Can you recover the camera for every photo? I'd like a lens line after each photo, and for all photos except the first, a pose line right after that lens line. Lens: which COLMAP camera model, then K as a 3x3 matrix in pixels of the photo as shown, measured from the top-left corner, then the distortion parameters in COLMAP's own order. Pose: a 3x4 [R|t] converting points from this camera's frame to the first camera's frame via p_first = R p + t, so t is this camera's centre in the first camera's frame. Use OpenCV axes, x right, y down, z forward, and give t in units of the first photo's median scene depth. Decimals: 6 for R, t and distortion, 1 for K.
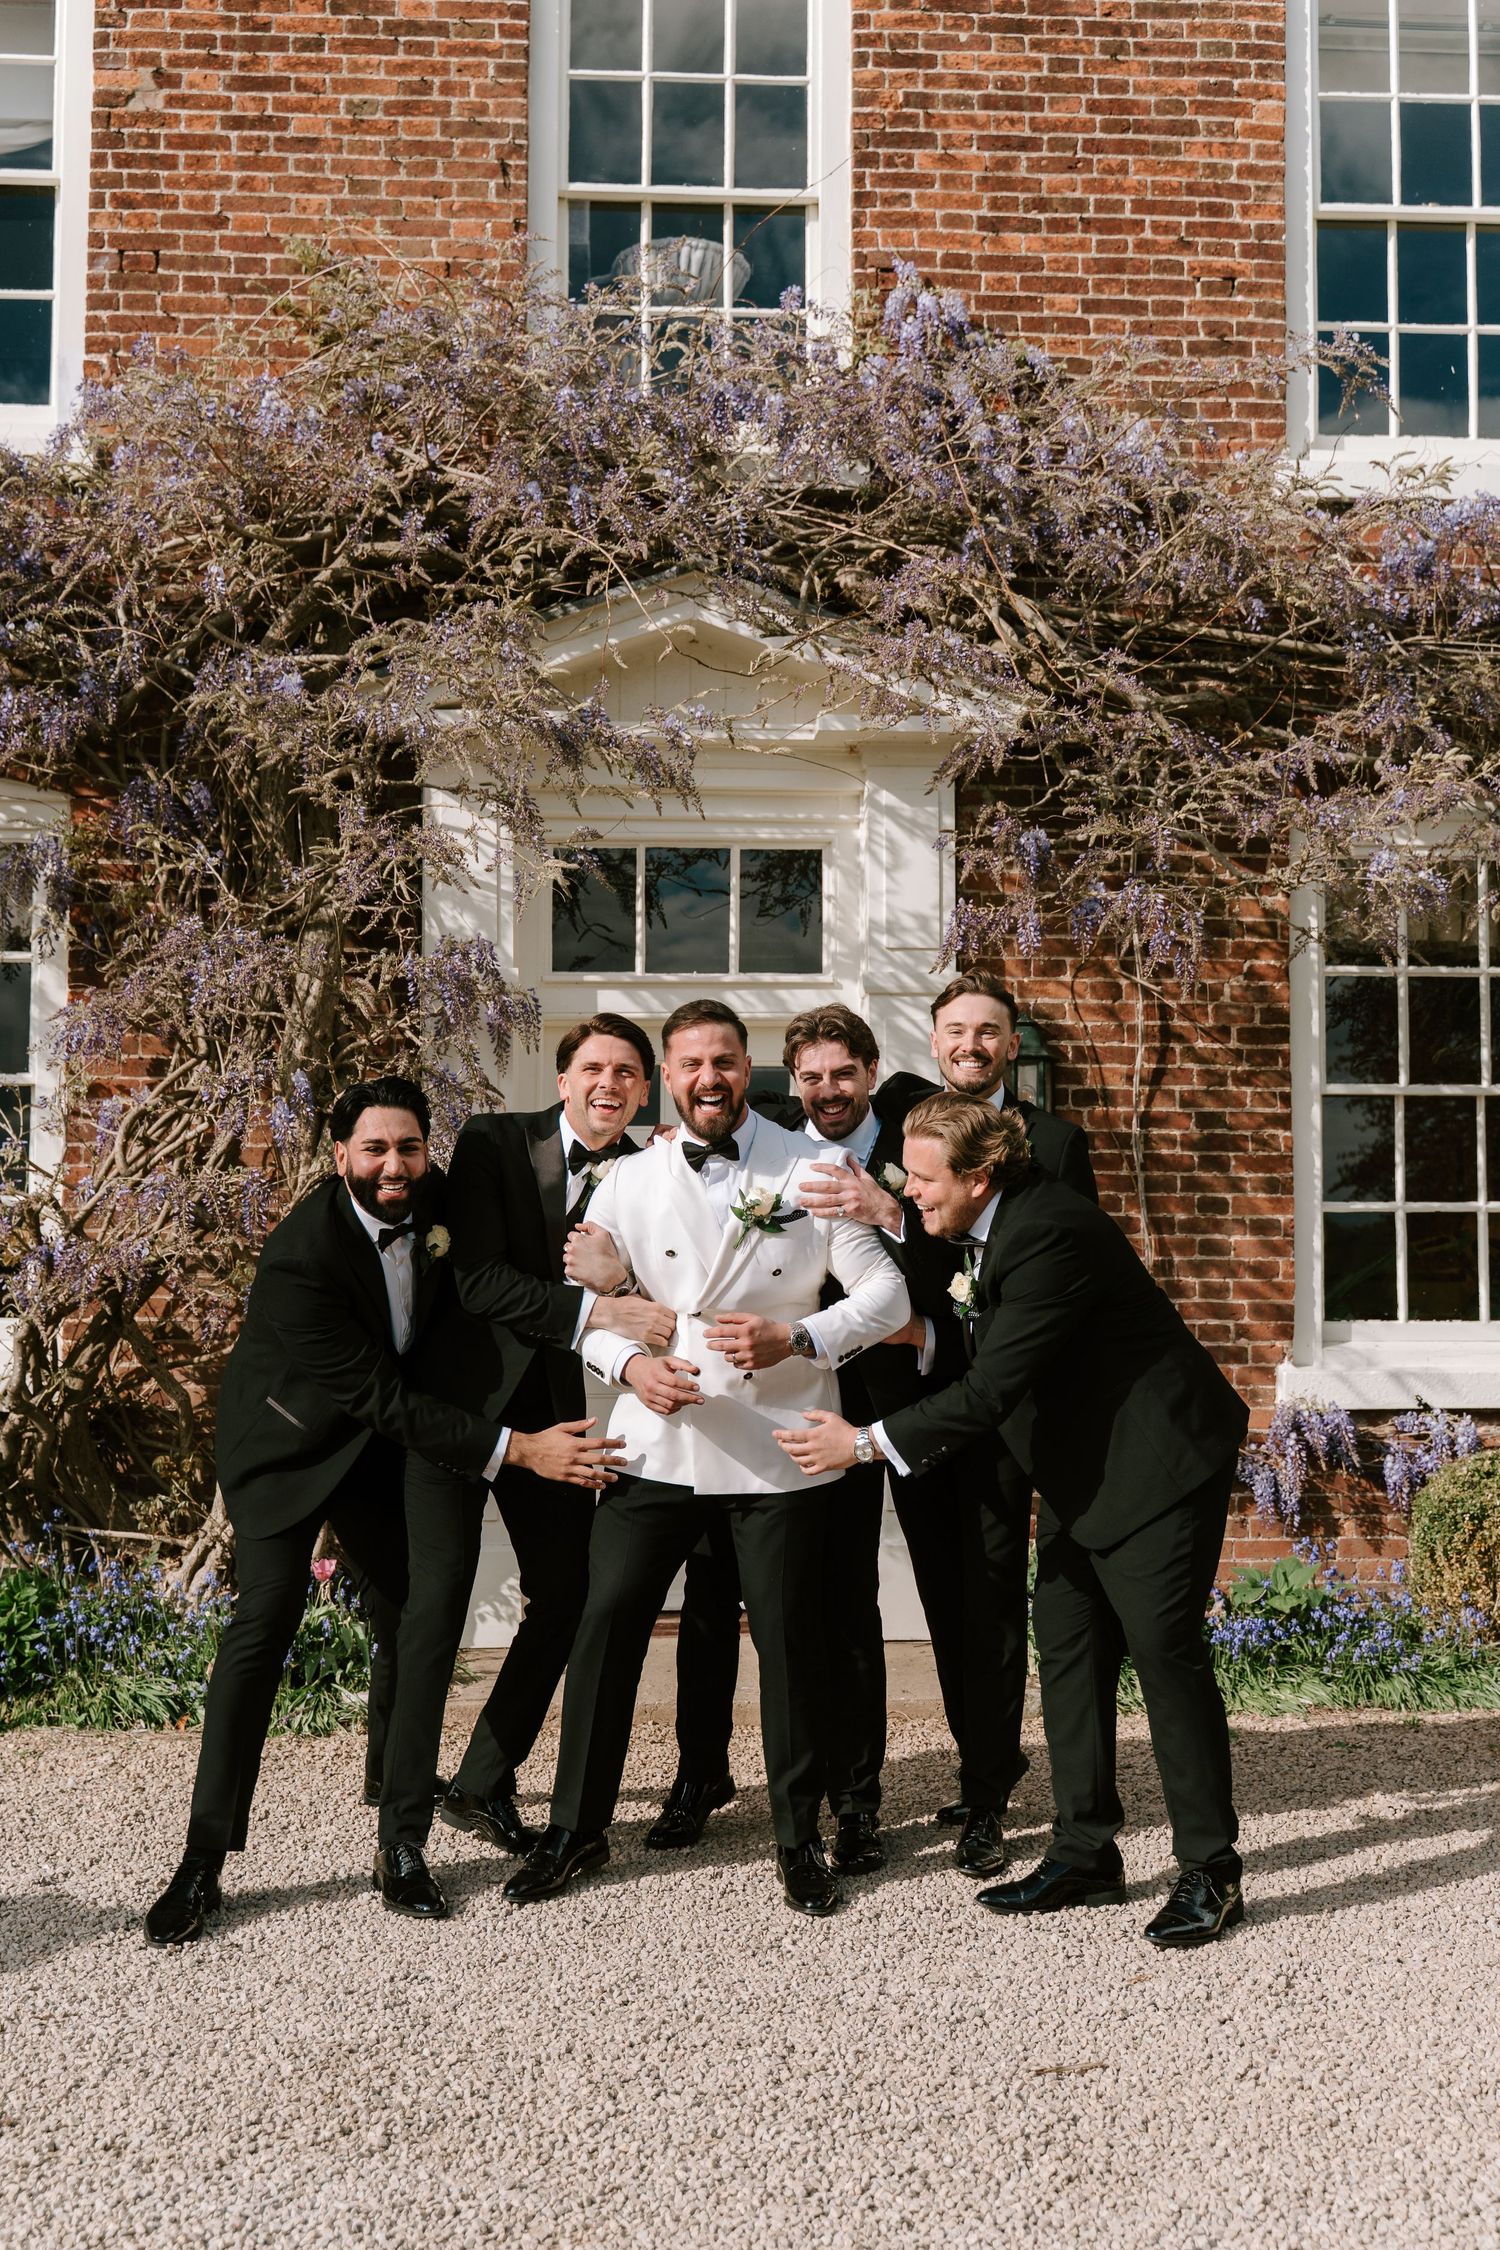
lens RADIAL K [[2331.8, 0, 742.8], [0, 2331.8, 1136.9], [0, 0, 1]] dist [-0.012518, 0.000000]
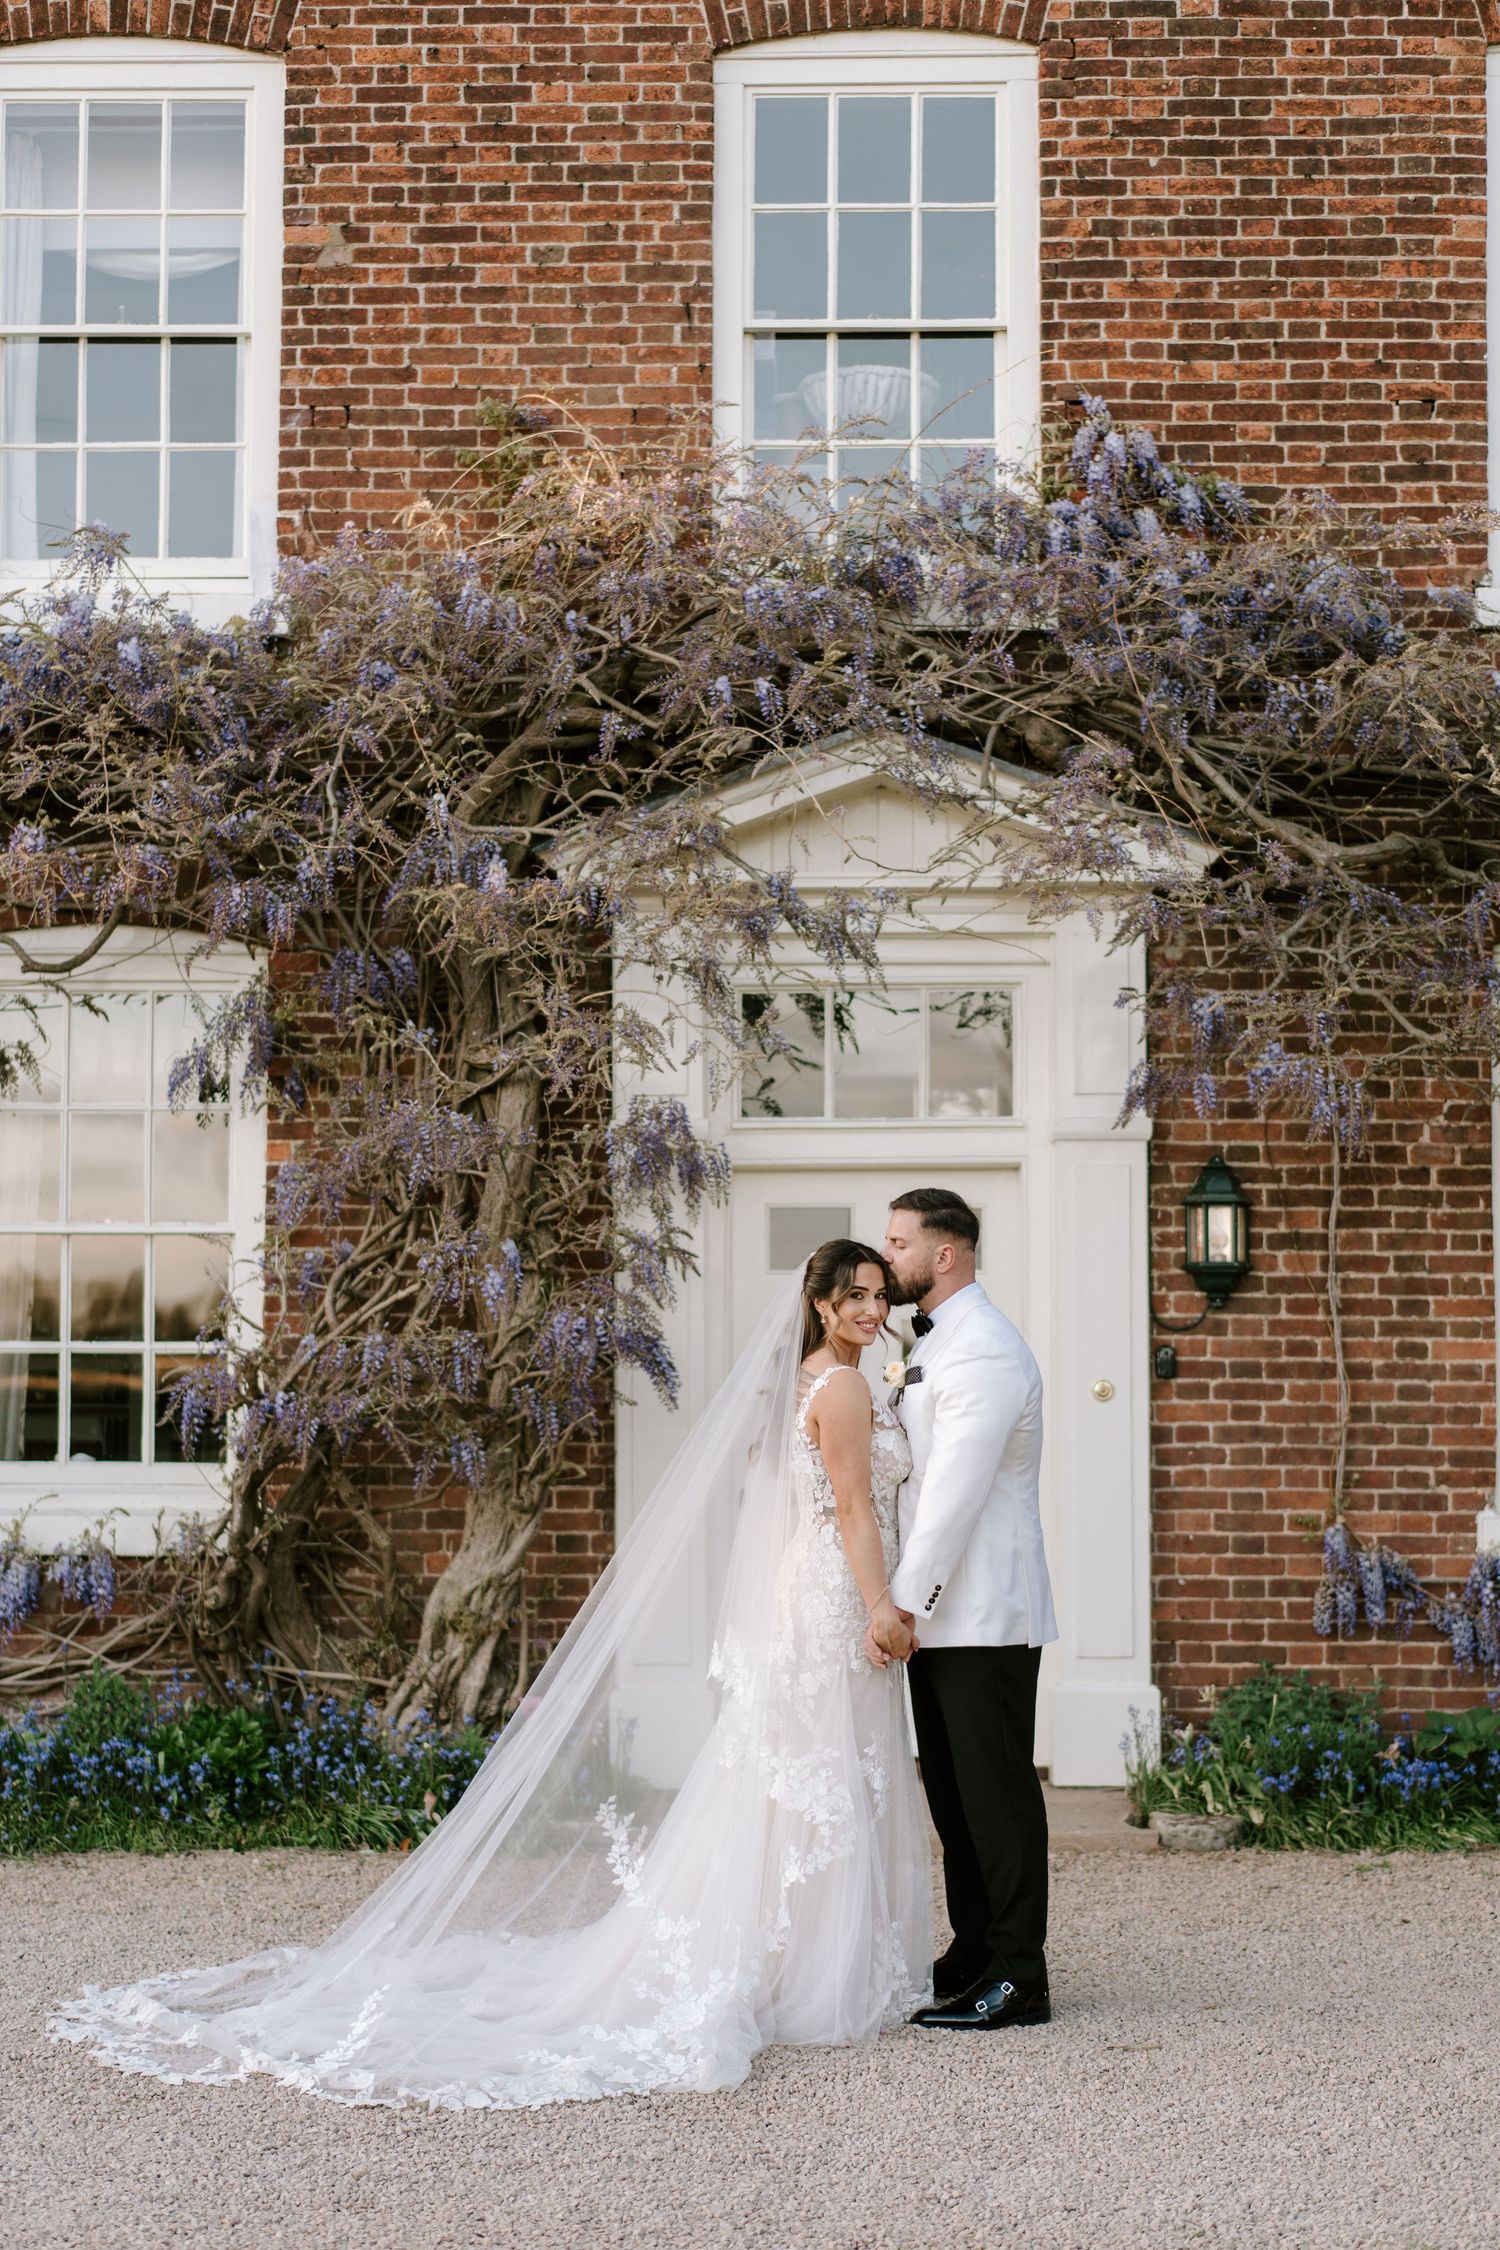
lens RADIAL K [[3590.2, 0, 754.8], [0, 3590.2, 1138.7], [0, 0, 1]] dist [-0.004094, 0.000000]
pose [[0.997278, -0.004544, -0.073588, 0.037015], [0.004807, 0.999983, 0.003406, -0.066515], [0.073571, -0.003751, 0.997283, -0.532242]]
